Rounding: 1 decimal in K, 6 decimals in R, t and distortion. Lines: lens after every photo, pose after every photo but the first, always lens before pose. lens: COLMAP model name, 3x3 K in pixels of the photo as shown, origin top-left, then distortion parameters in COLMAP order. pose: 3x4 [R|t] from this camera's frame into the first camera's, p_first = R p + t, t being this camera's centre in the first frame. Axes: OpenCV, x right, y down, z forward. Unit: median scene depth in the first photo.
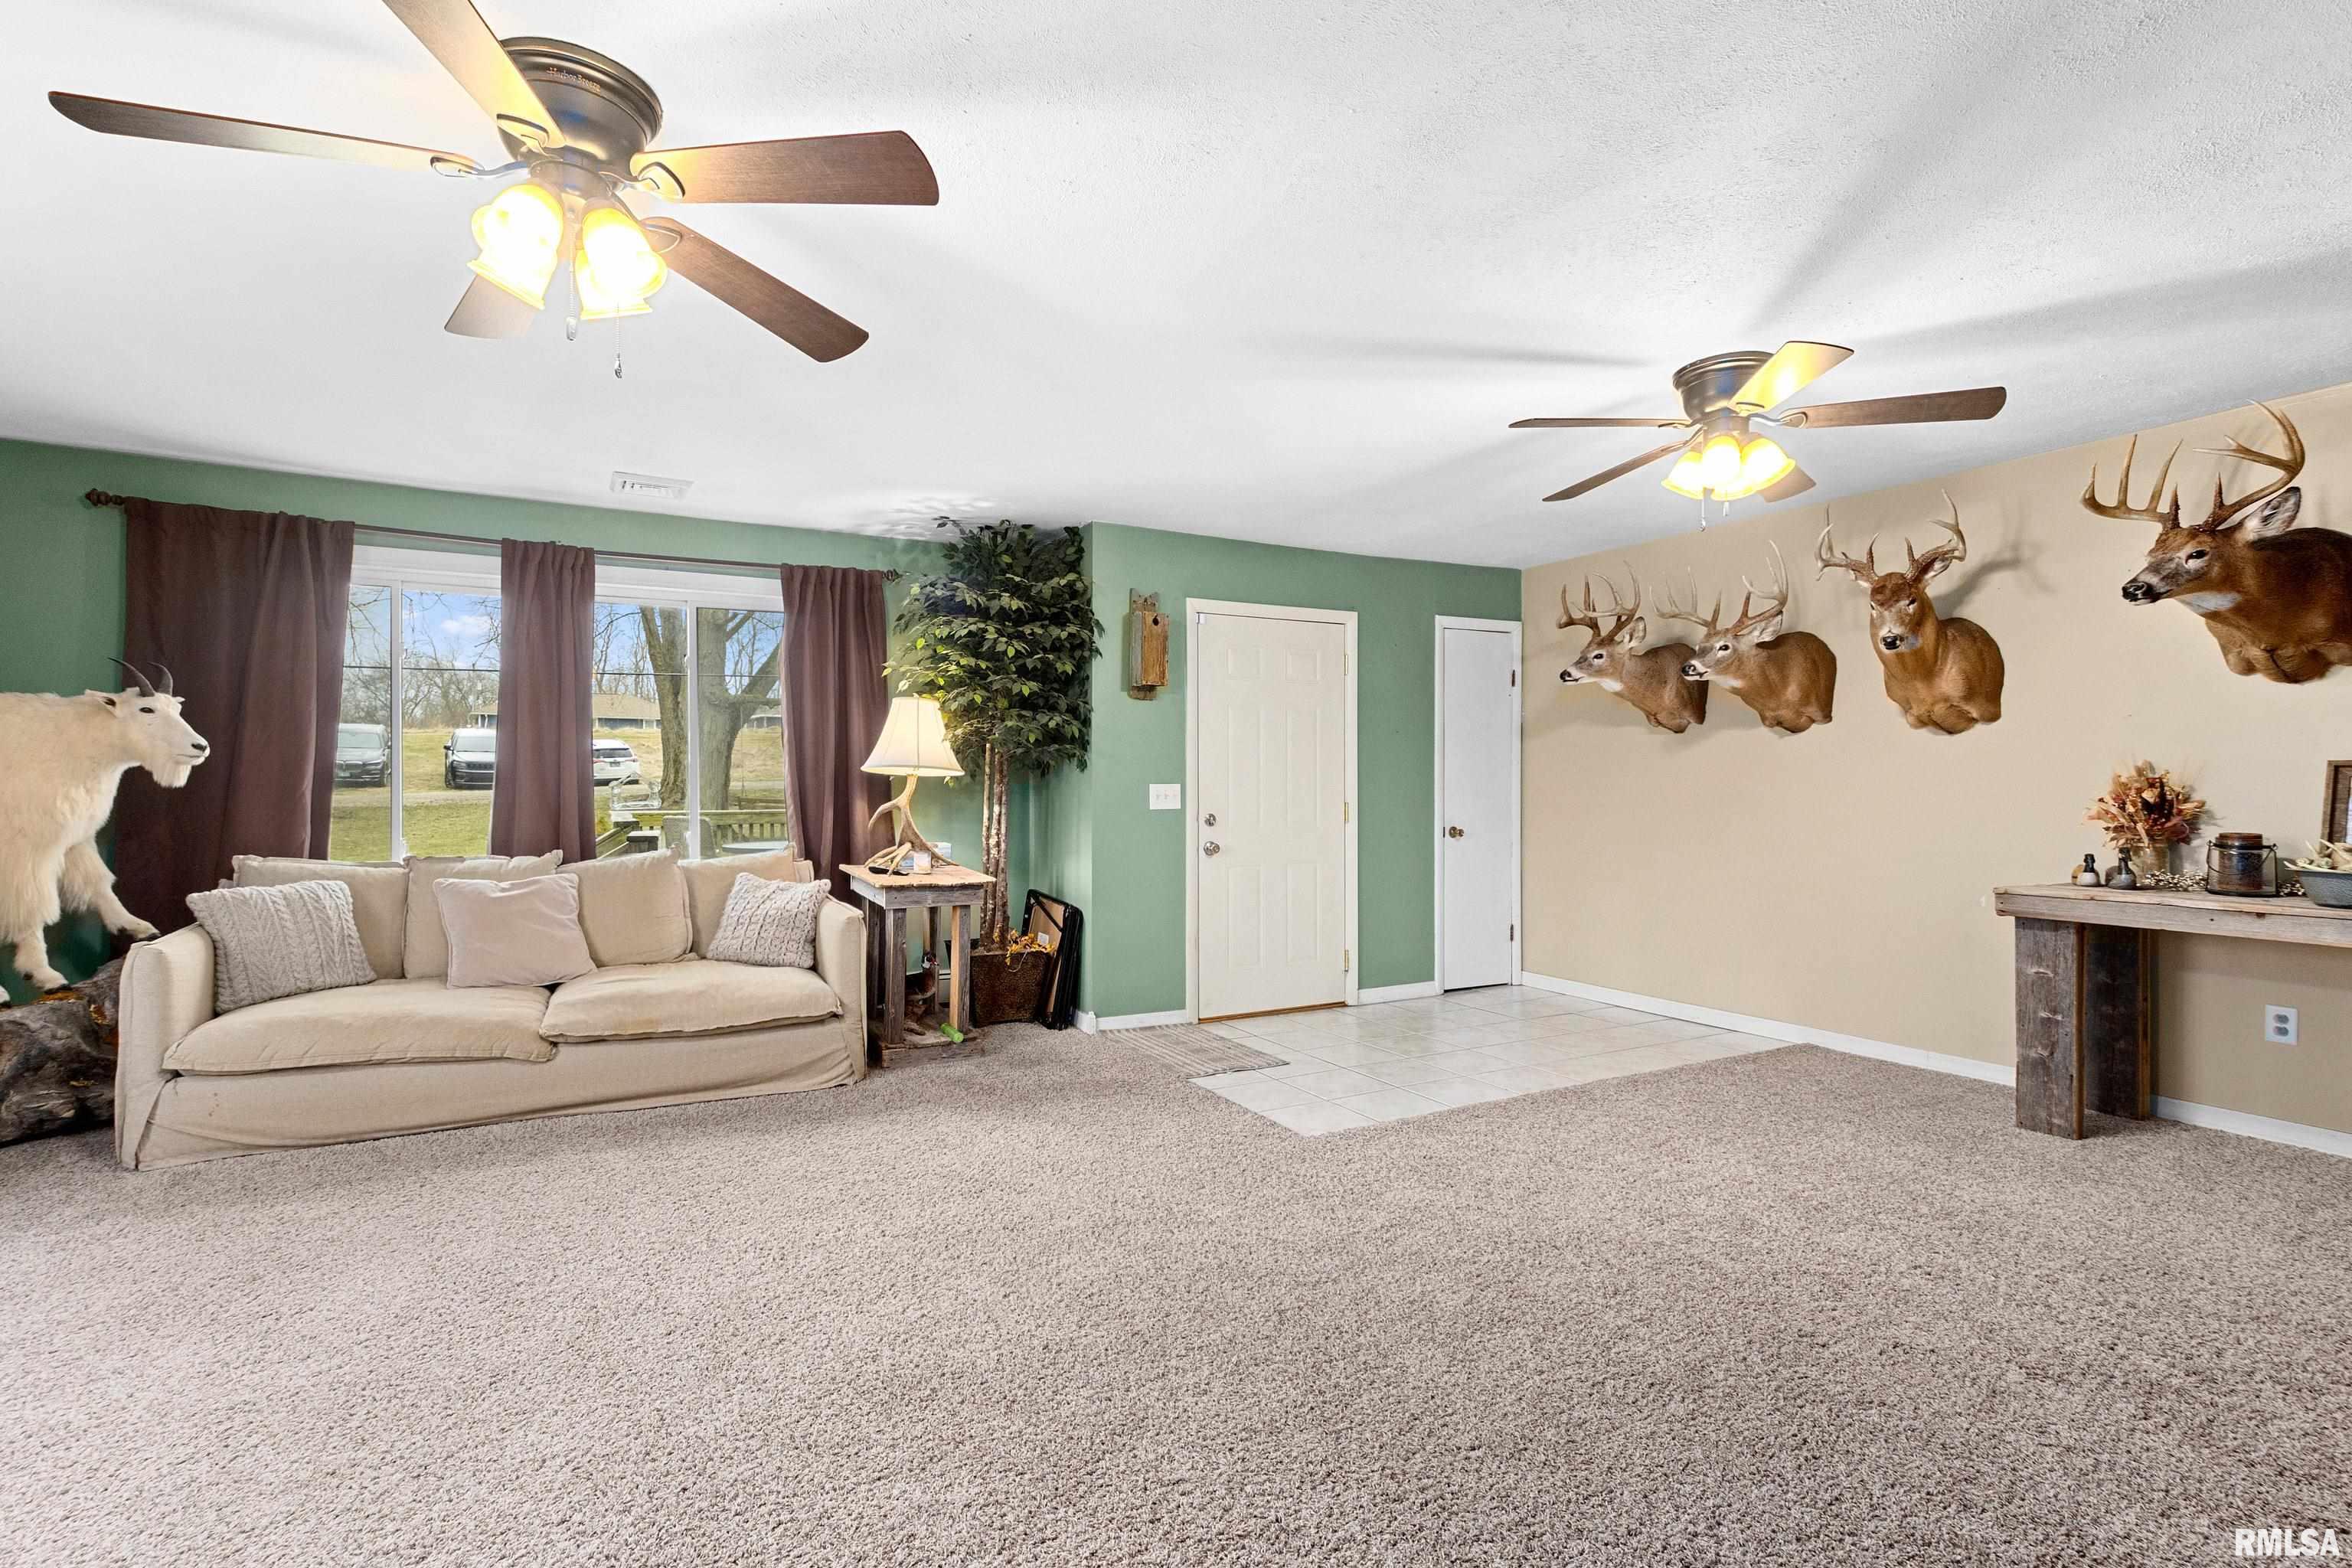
lens RADIAL K [[1098.4, 0, 1153.6], [0, 1098.4, 787.7], [0, 0, 1]] dist [0.001225, -0.000038]
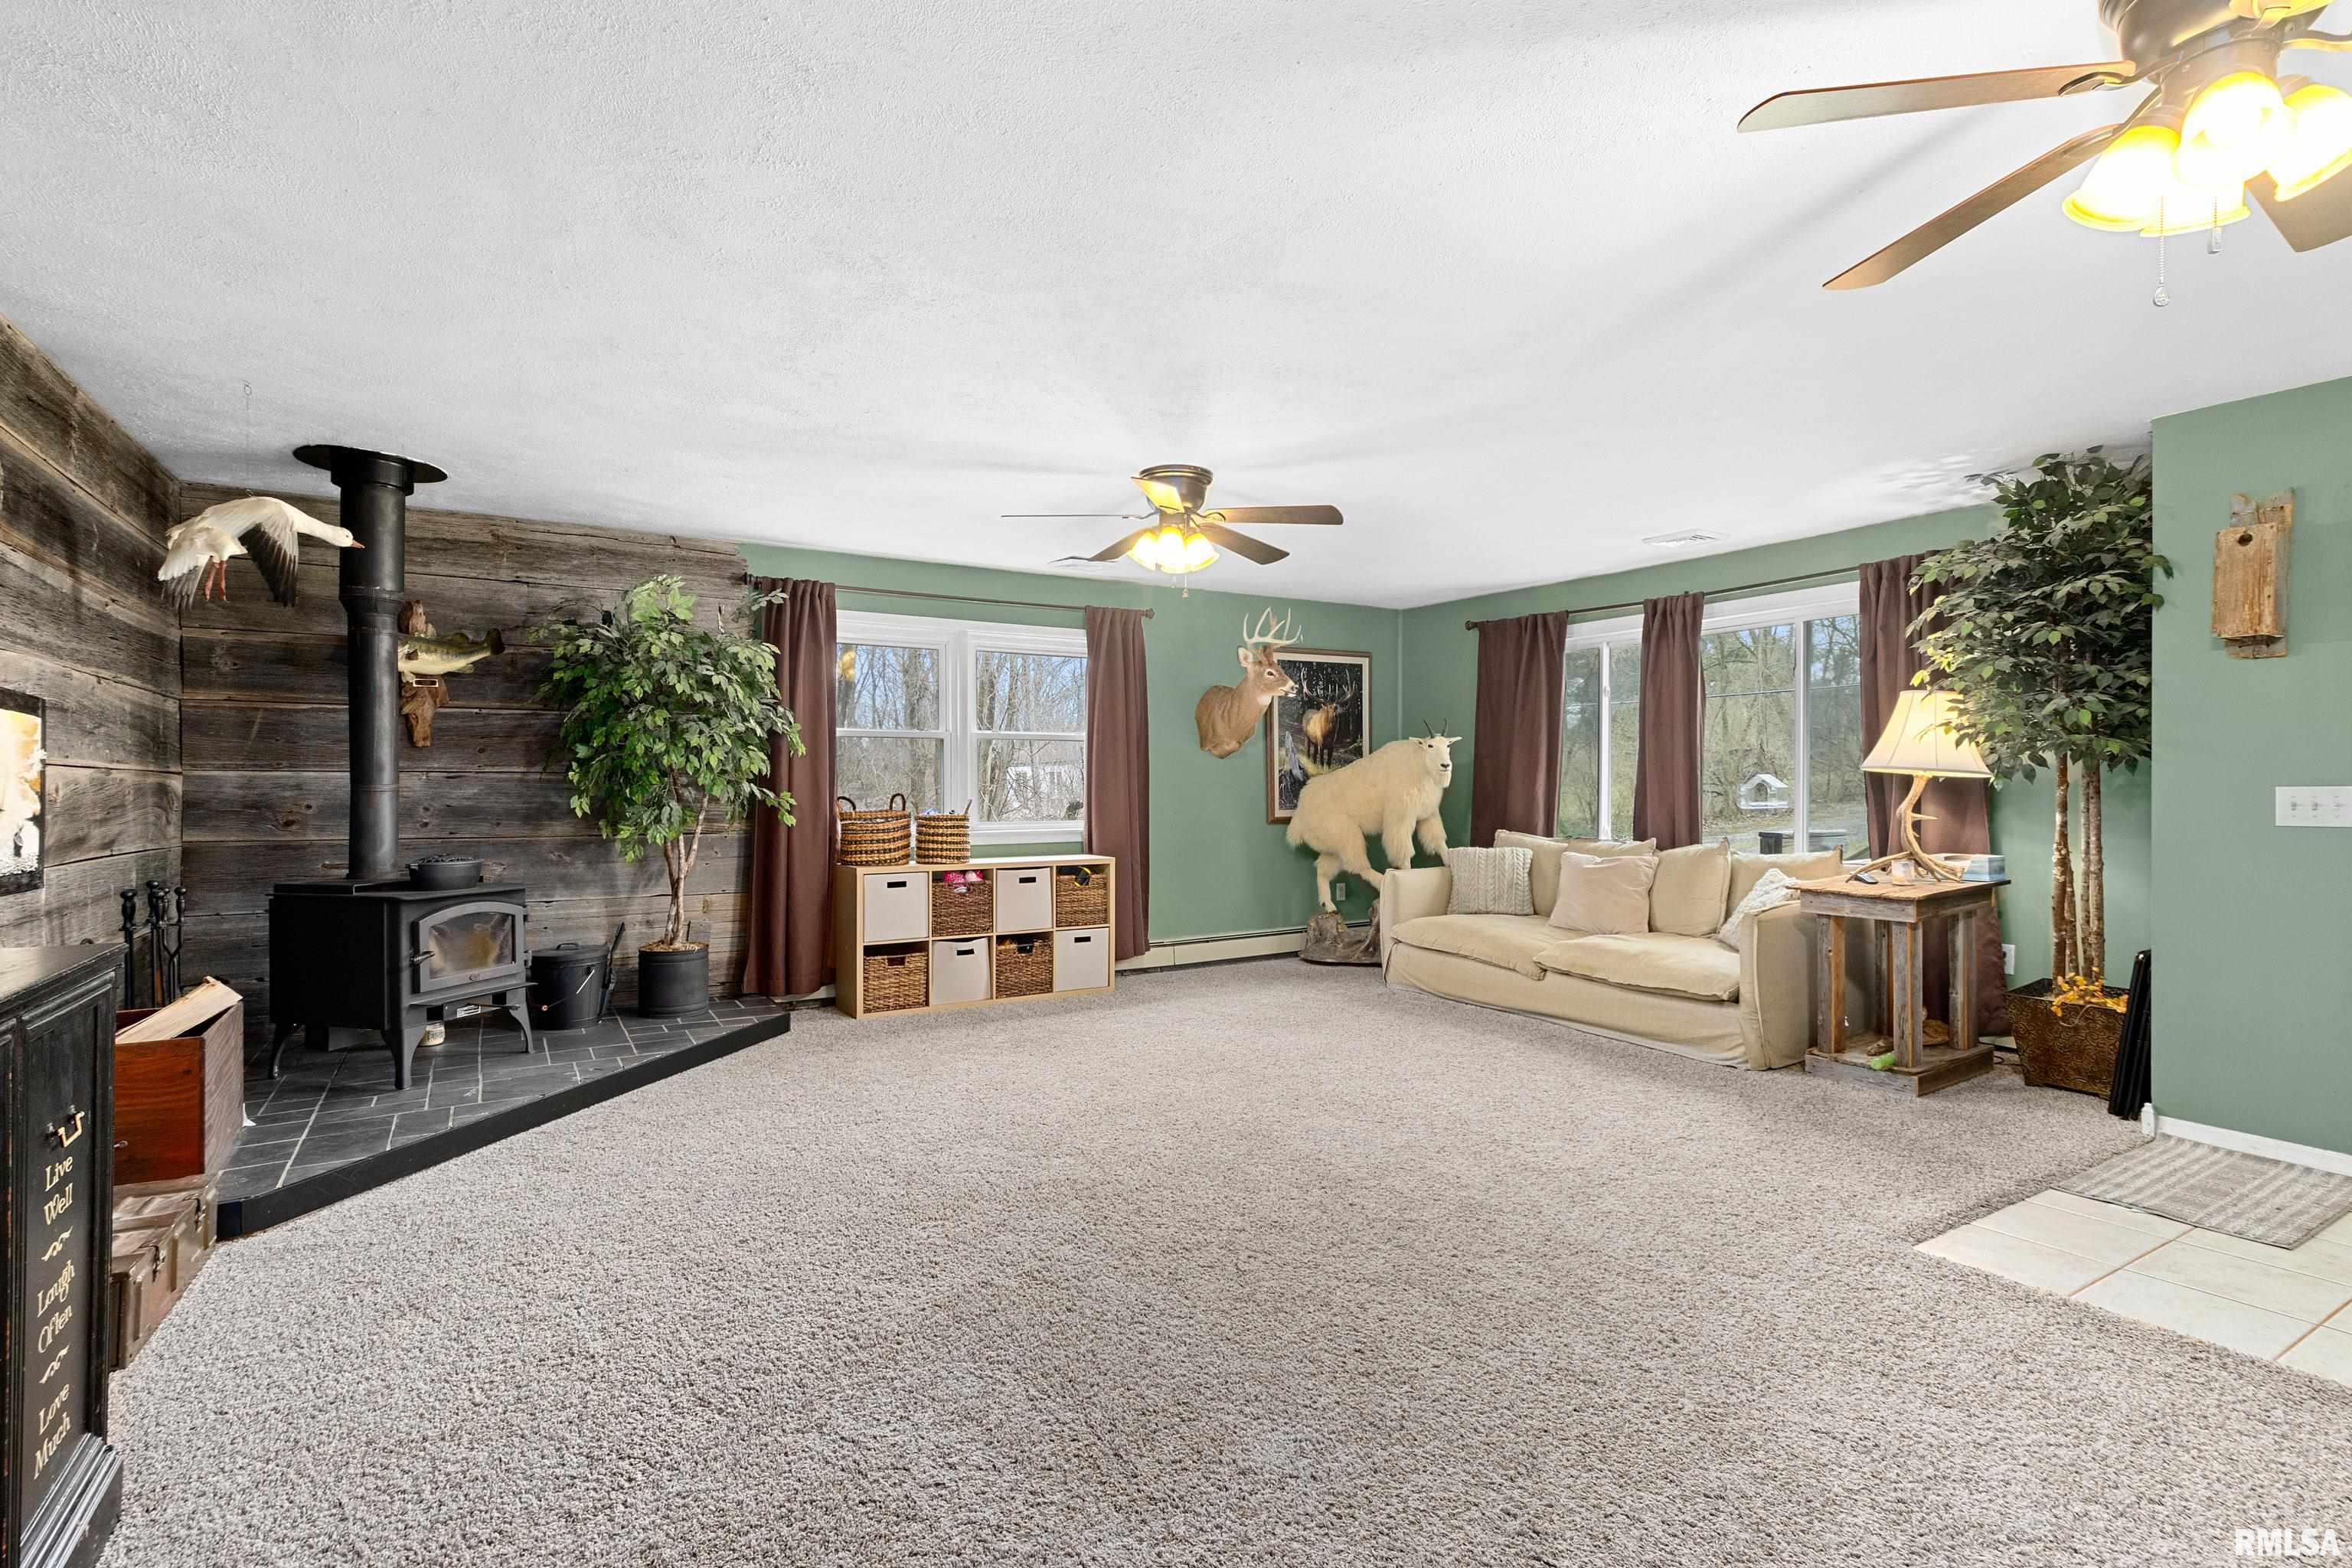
lens RADIAL K [[1098.4, 0, 1138.4], [0, 1098.4, 773.4], [0, 0, 1]] dist [0.001225, -0.000038]
pose [[0.047735, -0.011185, -0.998797, 0.616344], [-0.002456, 0.999933, -0.011316, -0.002014], [0.998857, 0.002994, 0.047704, 0.297565]]
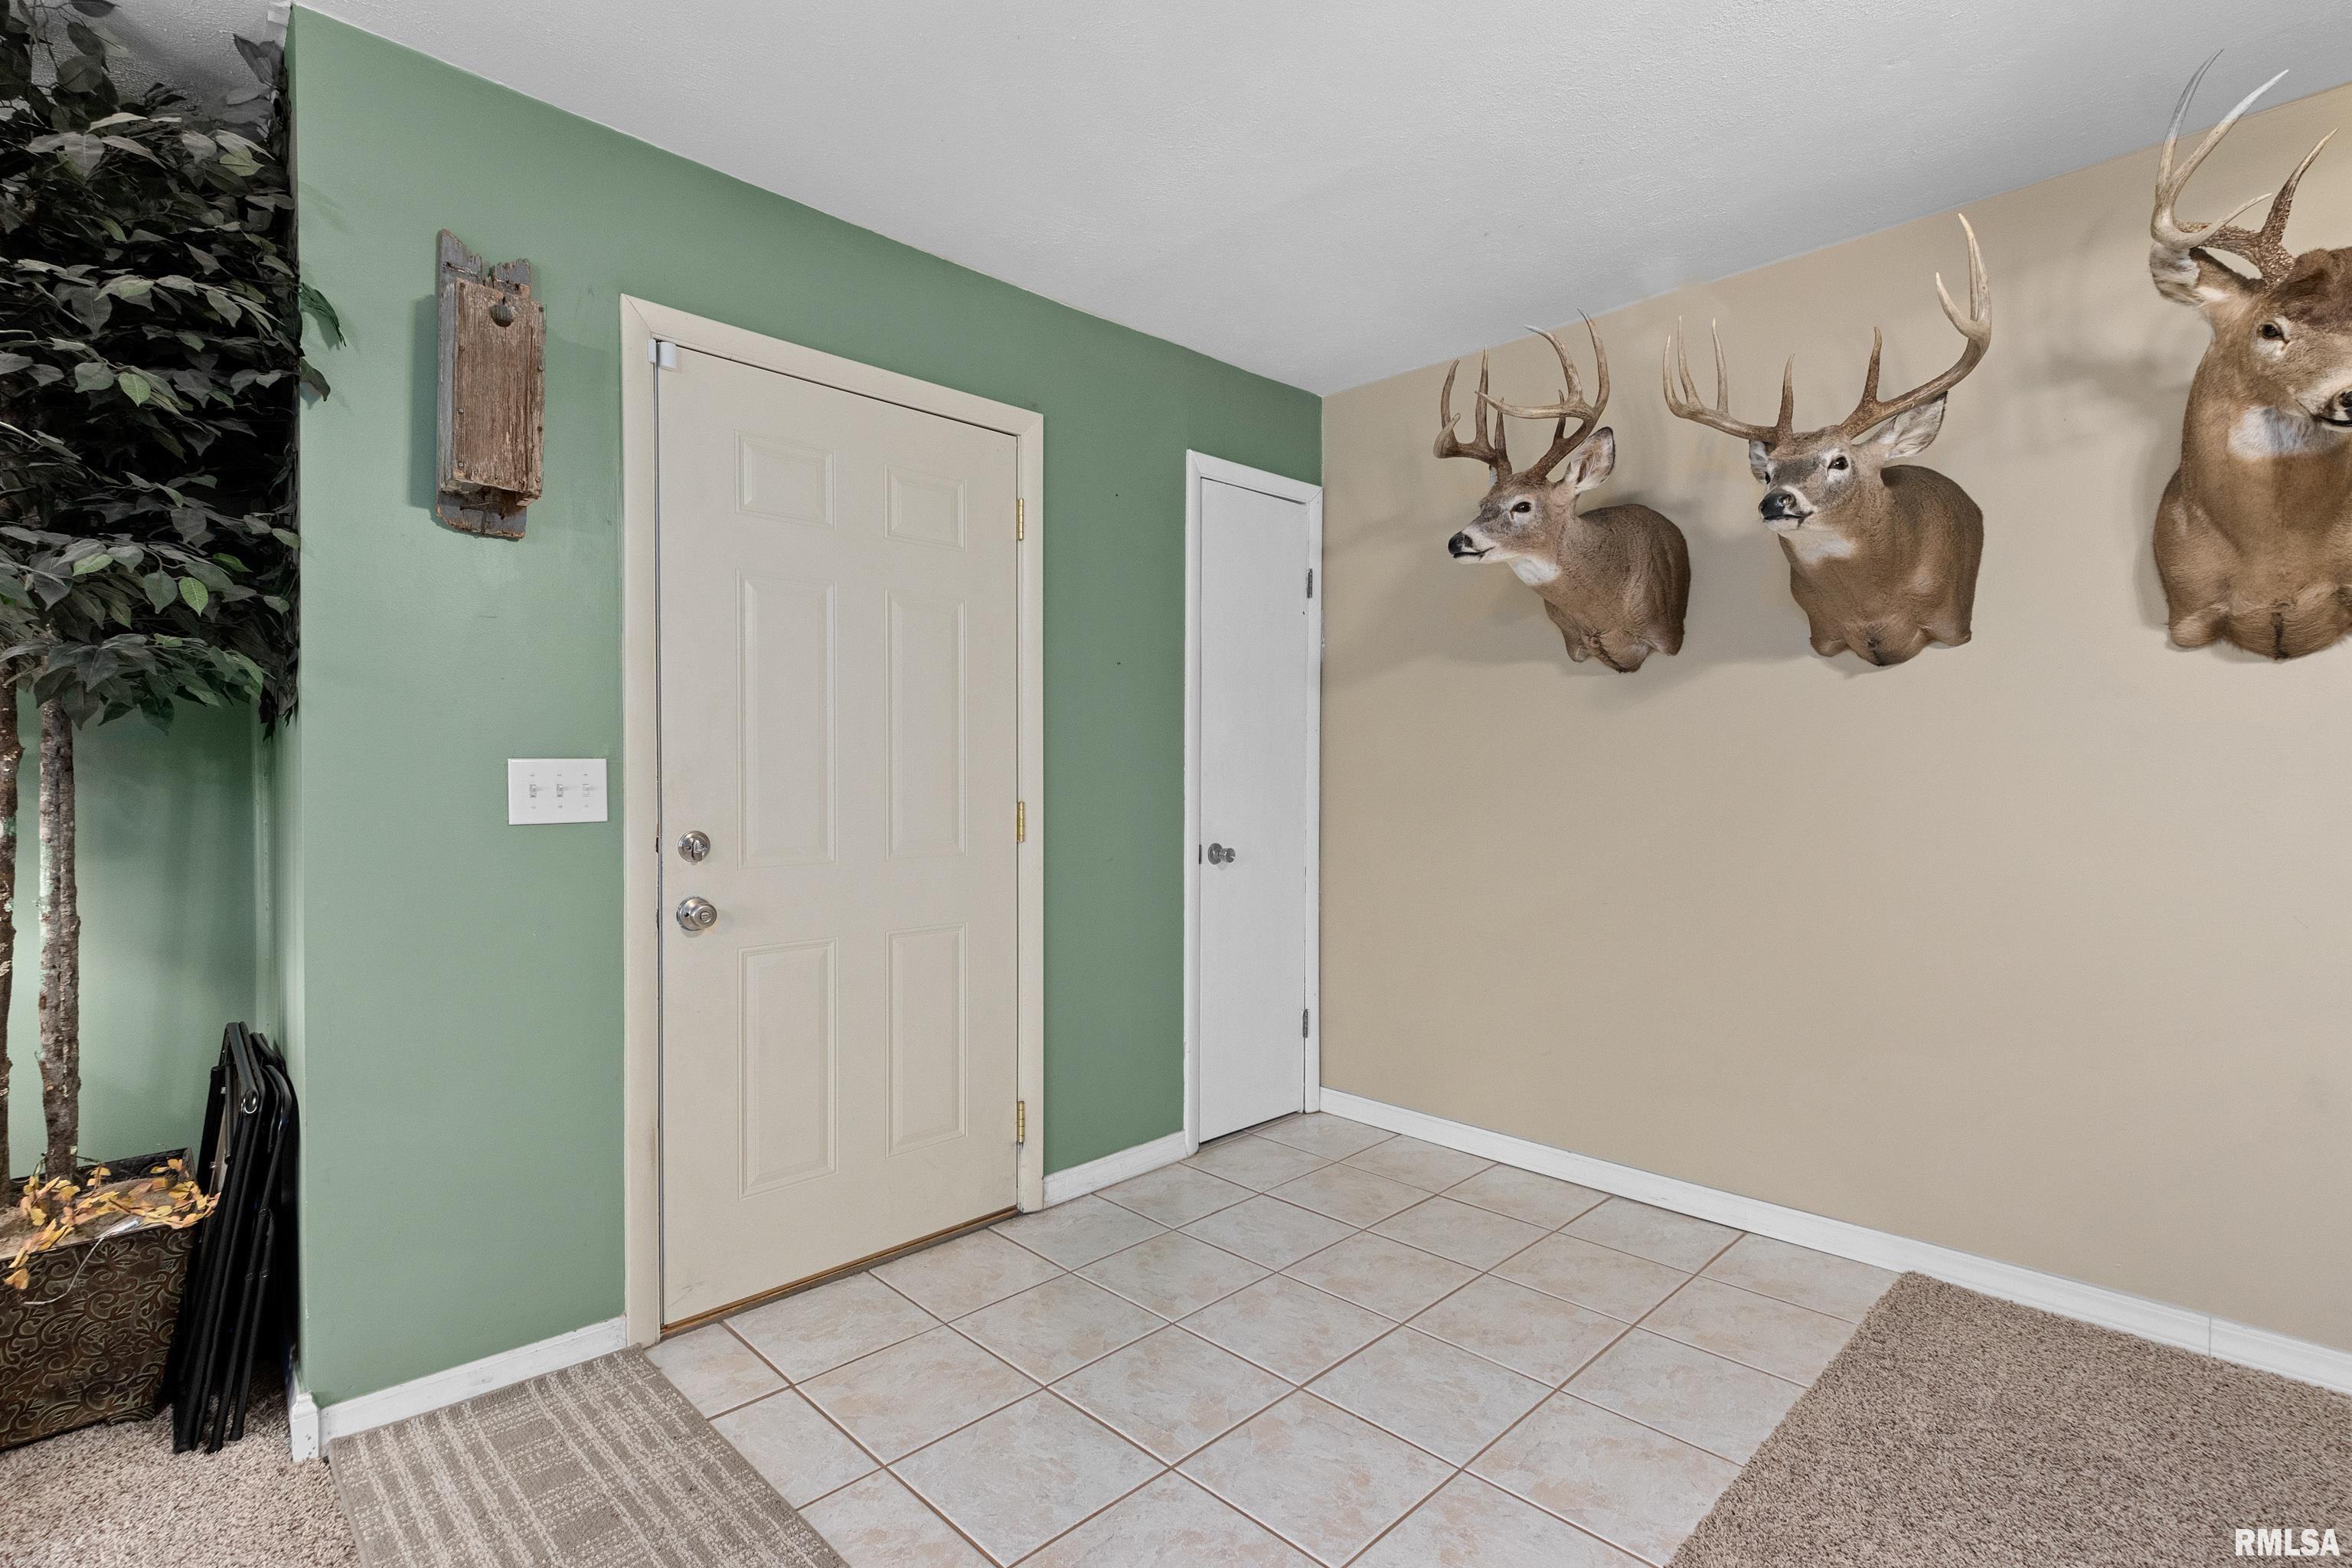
lens RADIAL K [[1098.4, 0, 1154.7], [0, 1098.4, 796.2], [0, 0, 1]] dist [0.001225, -0.000038]
pose [[0.959355, -0.002891, 0.282188, 0.105281], [-0.002030, 0.999851, 0.017145, 0.002955], [-0.282196, -0.017021, 0.959206, 0.569676]]
